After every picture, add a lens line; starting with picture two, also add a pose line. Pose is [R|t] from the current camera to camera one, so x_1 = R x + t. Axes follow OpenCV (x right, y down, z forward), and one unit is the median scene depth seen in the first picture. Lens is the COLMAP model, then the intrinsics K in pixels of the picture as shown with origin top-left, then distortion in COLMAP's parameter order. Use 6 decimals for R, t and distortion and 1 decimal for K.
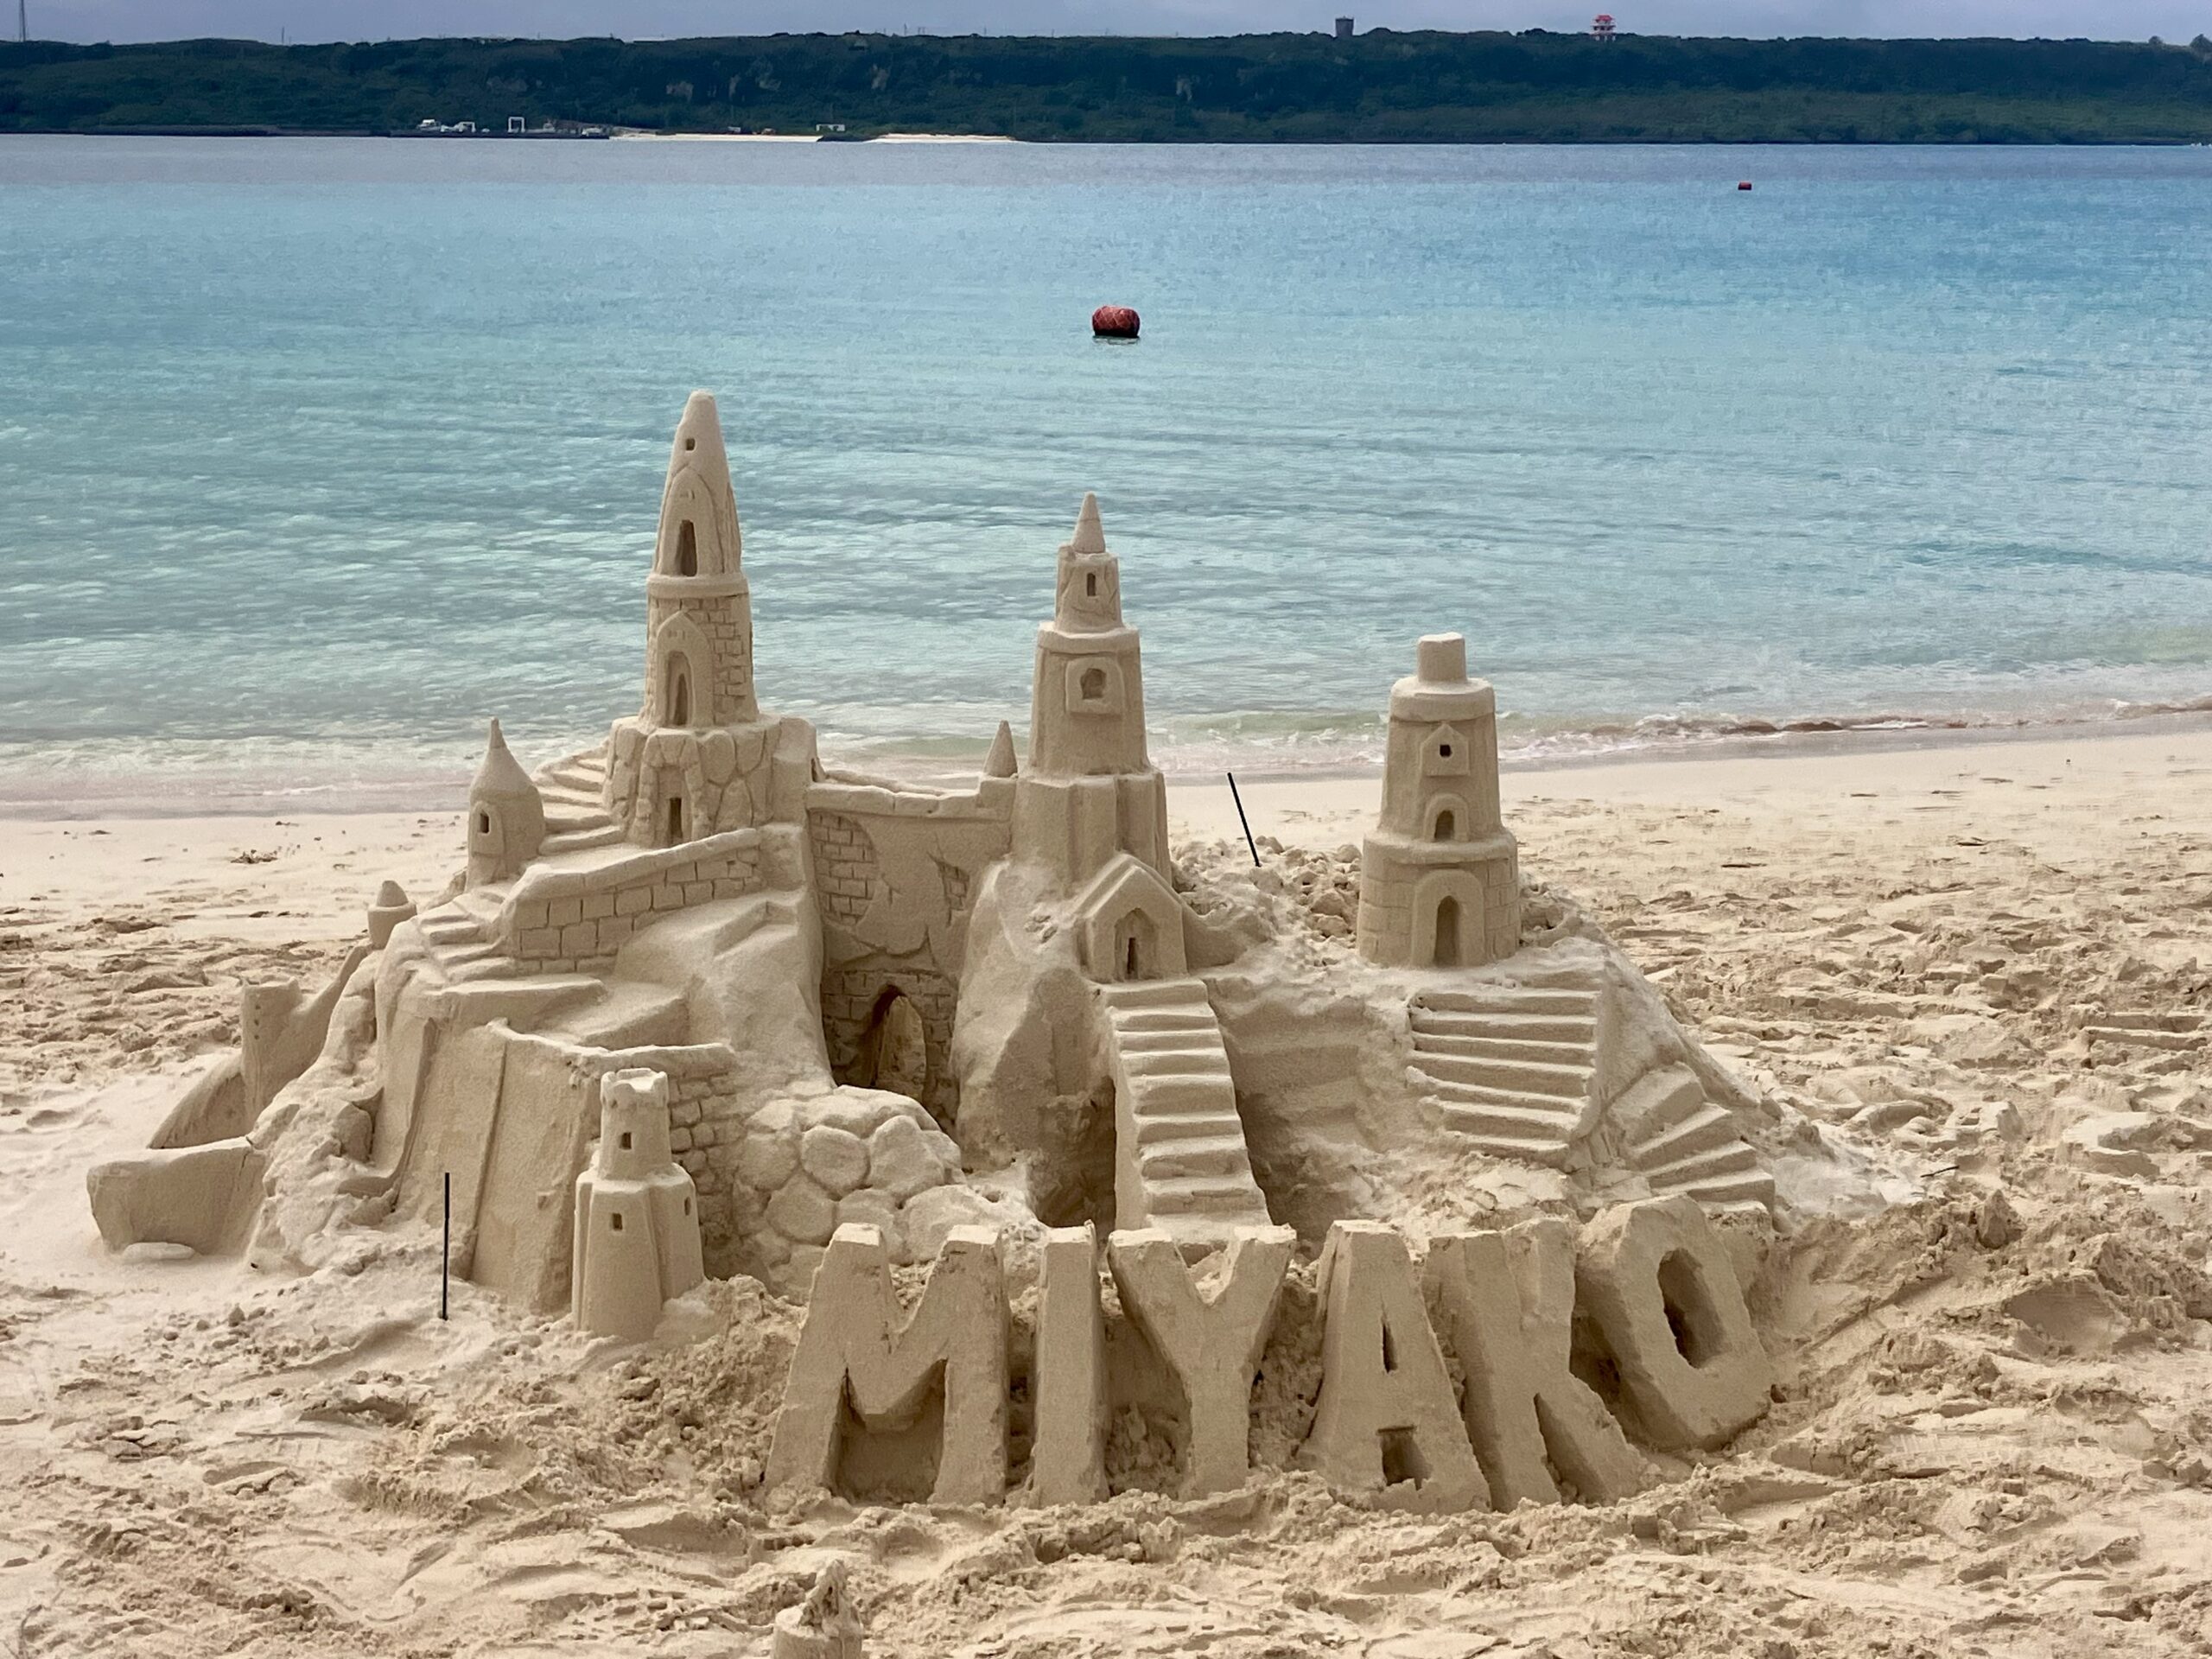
lens RADIAL K [[3420.7, 0, 1076.1], [0, 3420.7, 791.3], [0, 0, 1]] dist [0.034603, 0.000000]
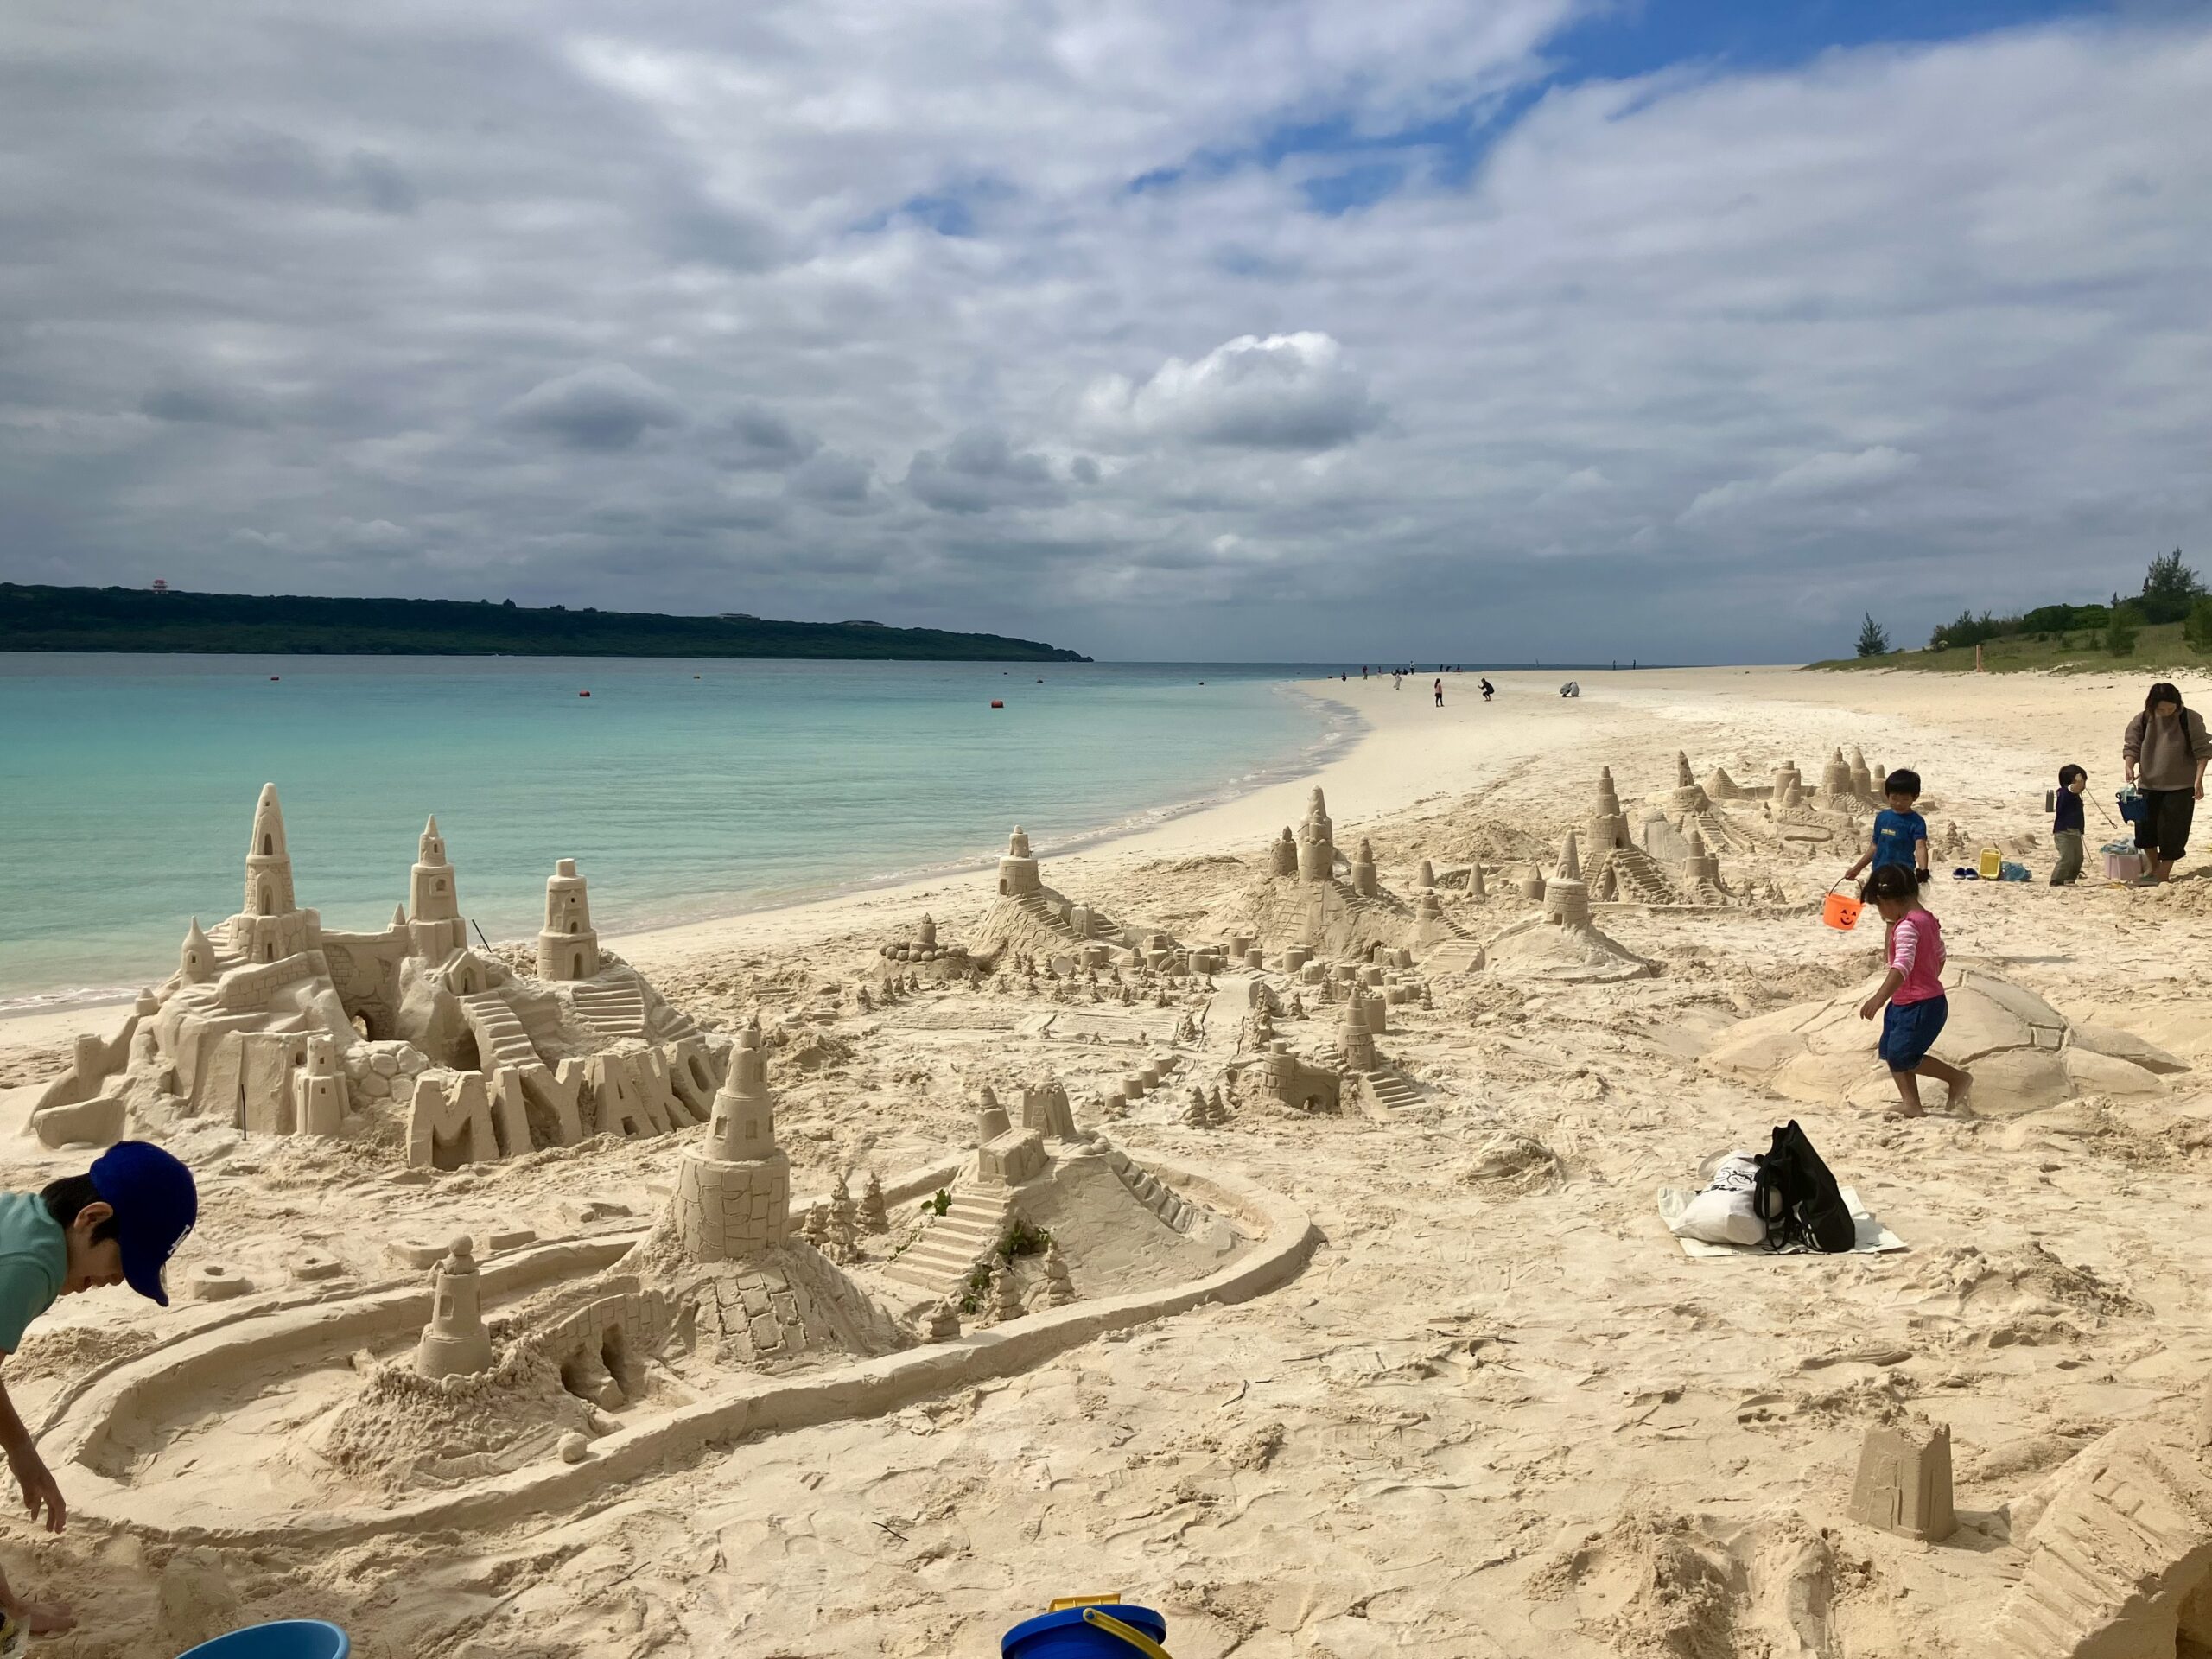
lens RADIAL K [[1838.5, 0, 1108.4], [0, 1838.5, 840.3], [0, 0, 1]] dist [-0.000713, -0.004200]
pose [[0.810107, -0.054815, 0.583713, -0.411290], [0.104575, 0.993163, -0.051870, 0.062548], [-0.576879, 0.103062, 0.810301, -0.470311]]
